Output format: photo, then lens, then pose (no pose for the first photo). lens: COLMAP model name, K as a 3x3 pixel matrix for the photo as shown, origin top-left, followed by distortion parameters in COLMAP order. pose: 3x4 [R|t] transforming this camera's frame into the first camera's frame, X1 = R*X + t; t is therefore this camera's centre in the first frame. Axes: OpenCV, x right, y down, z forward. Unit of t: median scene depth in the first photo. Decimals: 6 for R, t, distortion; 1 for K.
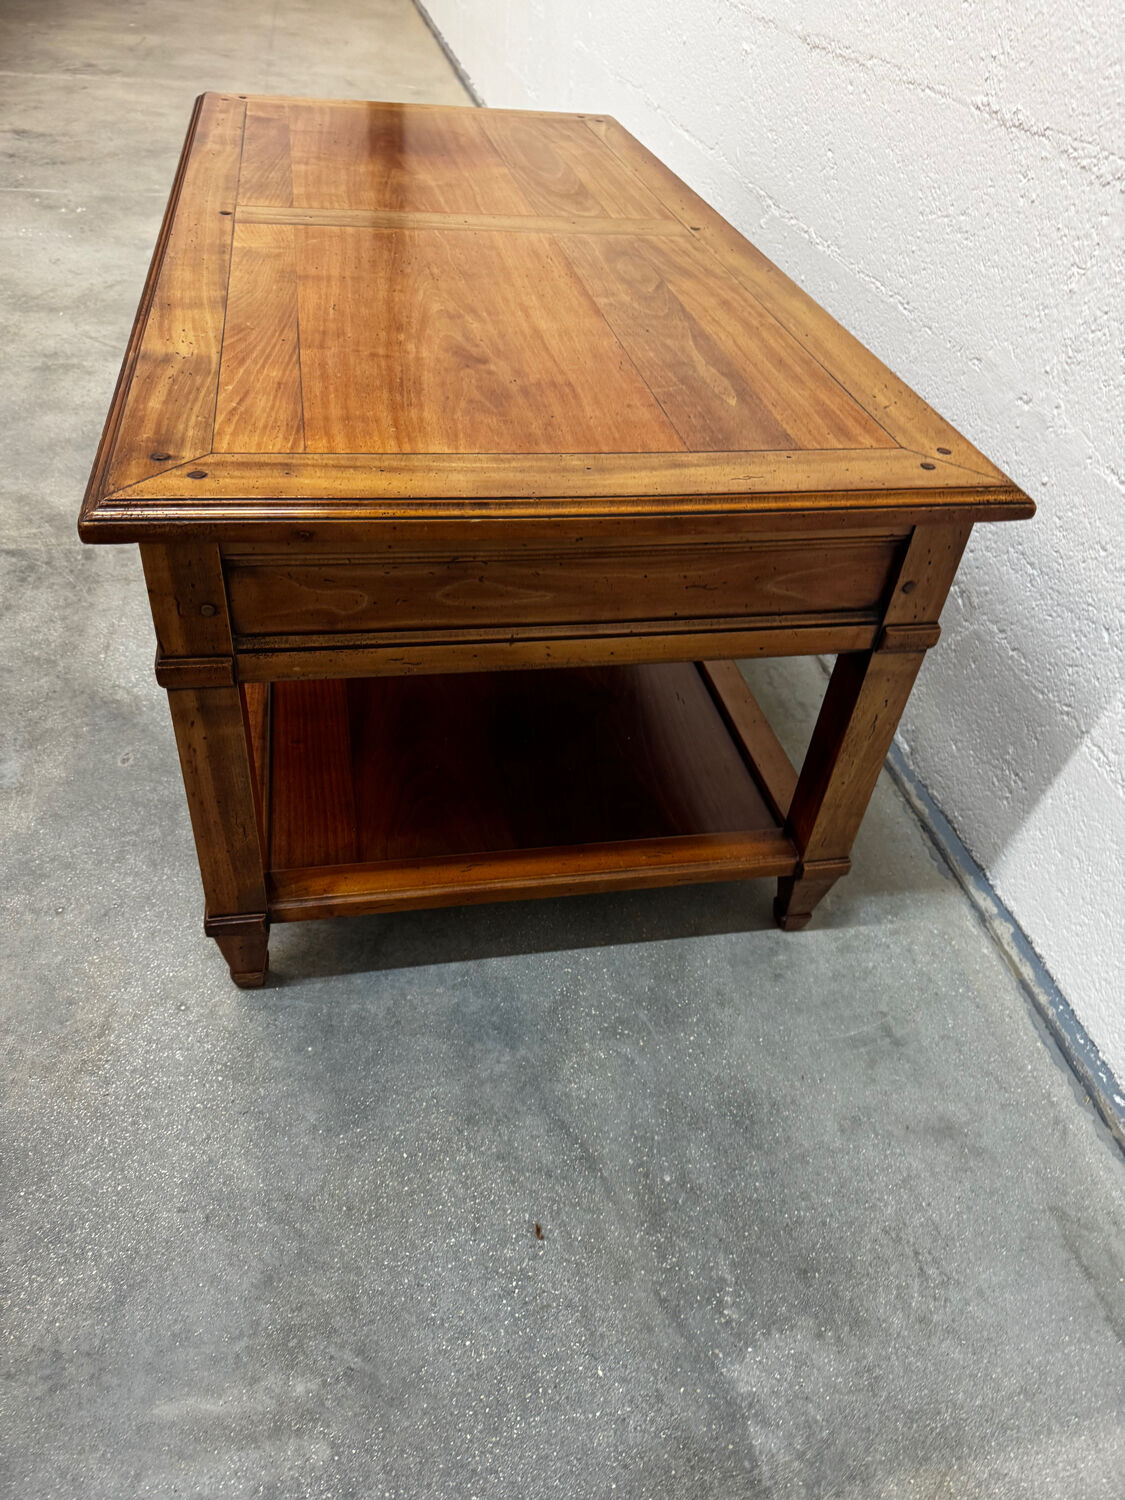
lens RADIAL K [[1075.5, 0, 558.9], [0, 1075.5, 742.3], [0, 0, 1]] dist [0.030938, -0.047290]
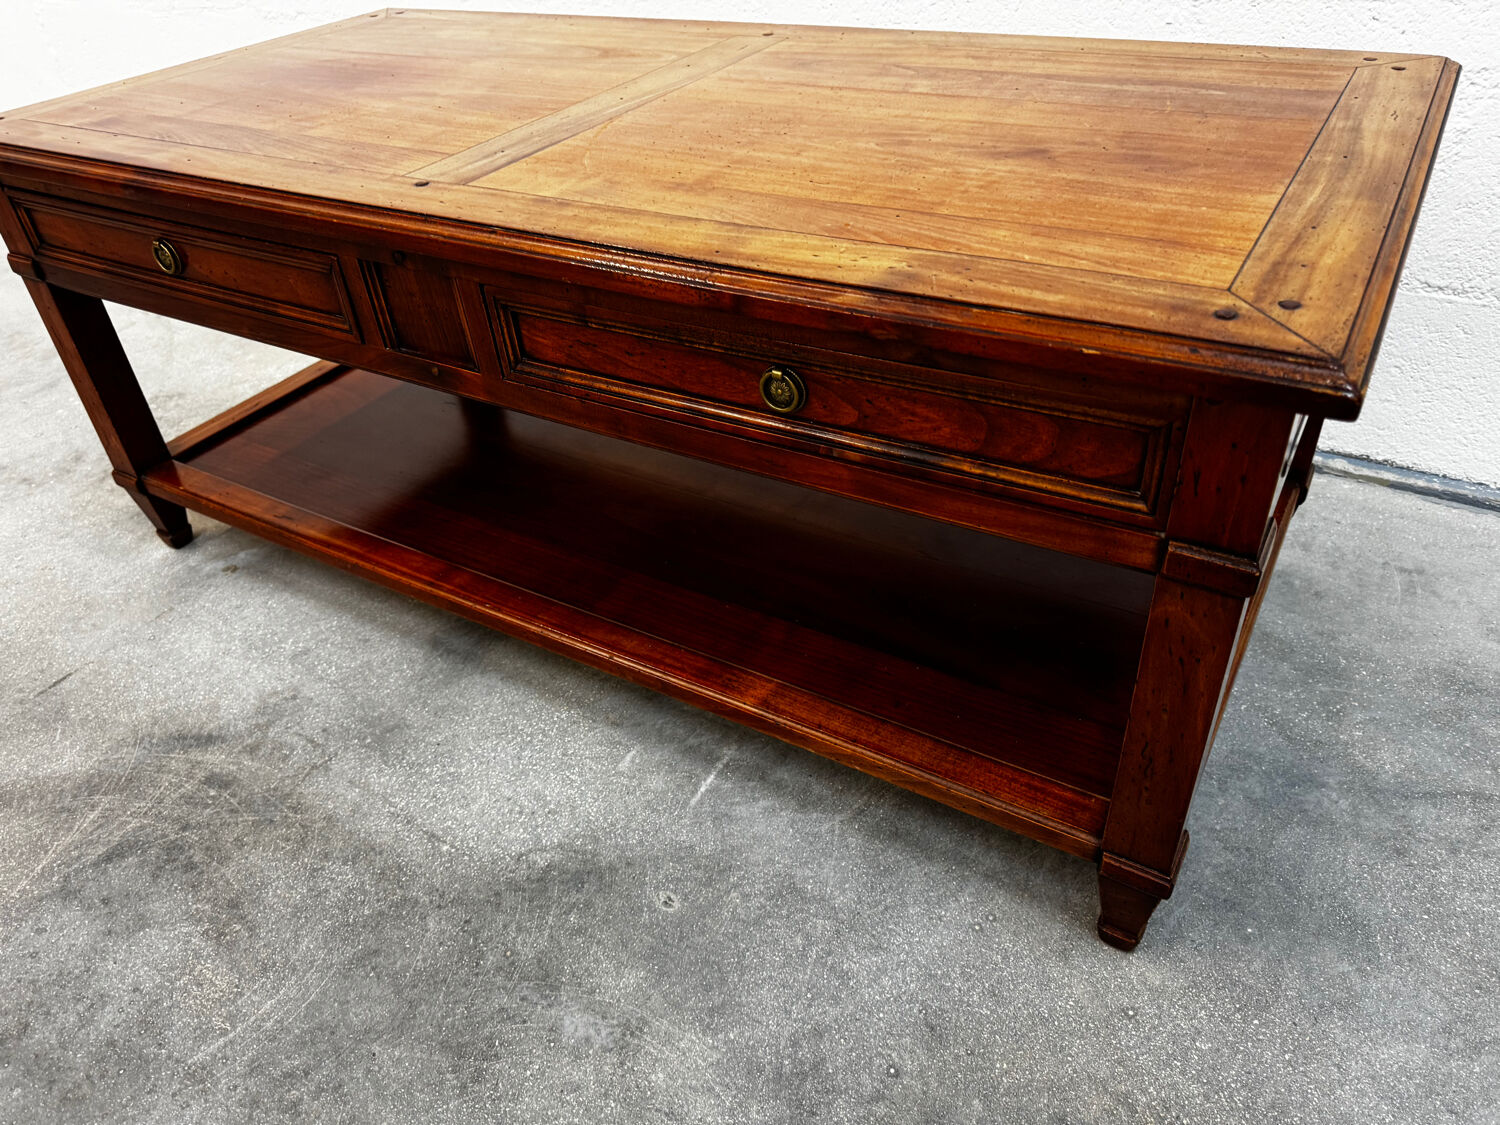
lens RADIAL K [[1075.5, 0, 745.5], [0, 1075.5, 553.6], [0, 0, 1]] dist [0.030938, -0.047290]
pose [[0.665610, -0.541025, 0.514058, -0.759378], [0.567622, 0.814207, 0.121955, -0.289711], [-0.484530, 0.210616, 0.849041, 0.382331]]
